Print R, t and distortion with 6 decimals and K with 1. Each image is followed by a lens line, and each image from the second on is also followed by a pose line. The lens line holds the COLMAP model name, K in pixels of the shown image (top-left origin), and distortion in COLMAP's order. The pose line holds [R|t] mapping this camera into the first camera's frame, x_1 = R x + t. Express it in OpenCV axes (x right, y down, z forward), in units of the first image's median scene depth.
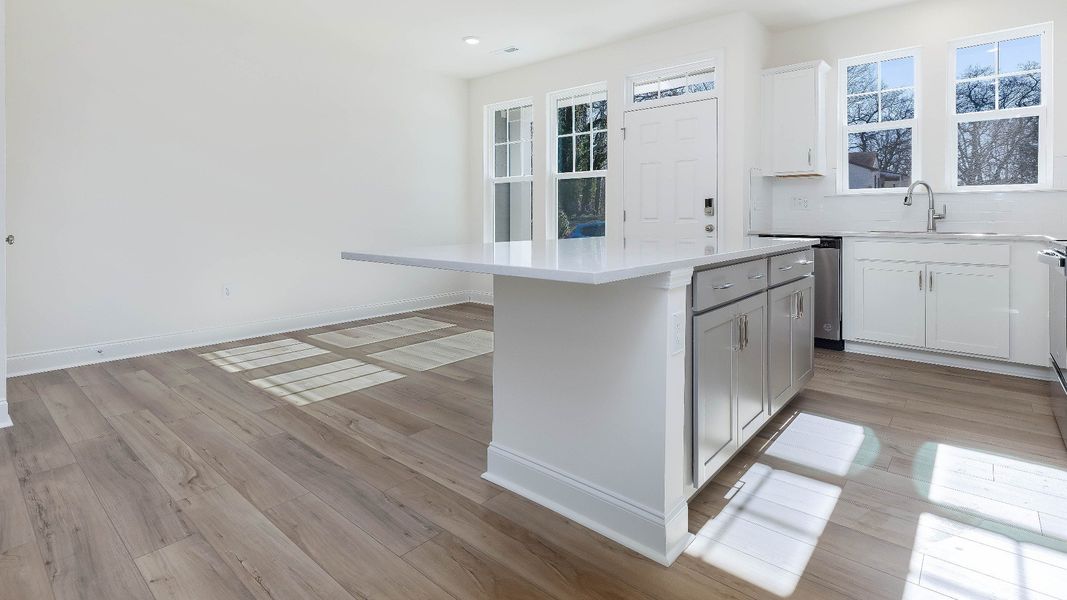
lens RADIAL K [[508.2, 0, 559.8], [0, 508.2, 241.7], [0, 0, 1]] dist [-0.001537, 0.000149]
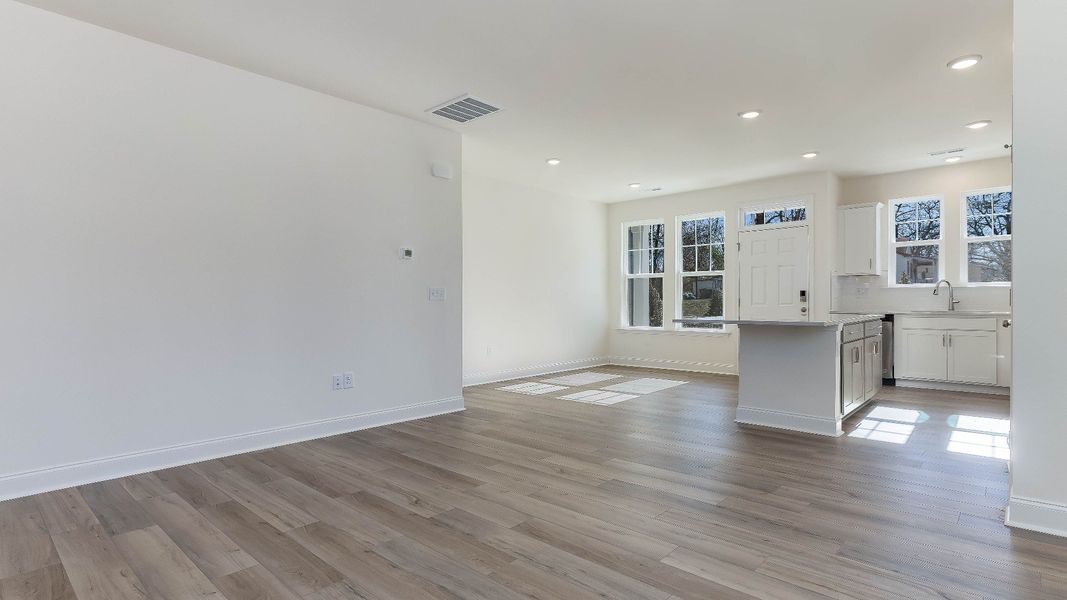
lens RADIAL K [[519.0, 0, 540.9], [0, 519.0, 324.6], [0, 0, 1]] dist [-0.005687, 0.000813]
pose [[0.998318, -0.003584, -0.057862, -0.419995], [0.003355, 0.999986, -0.004051, 0.022841], [0.057875, 0.003850, 0.998316, -0.633991]]
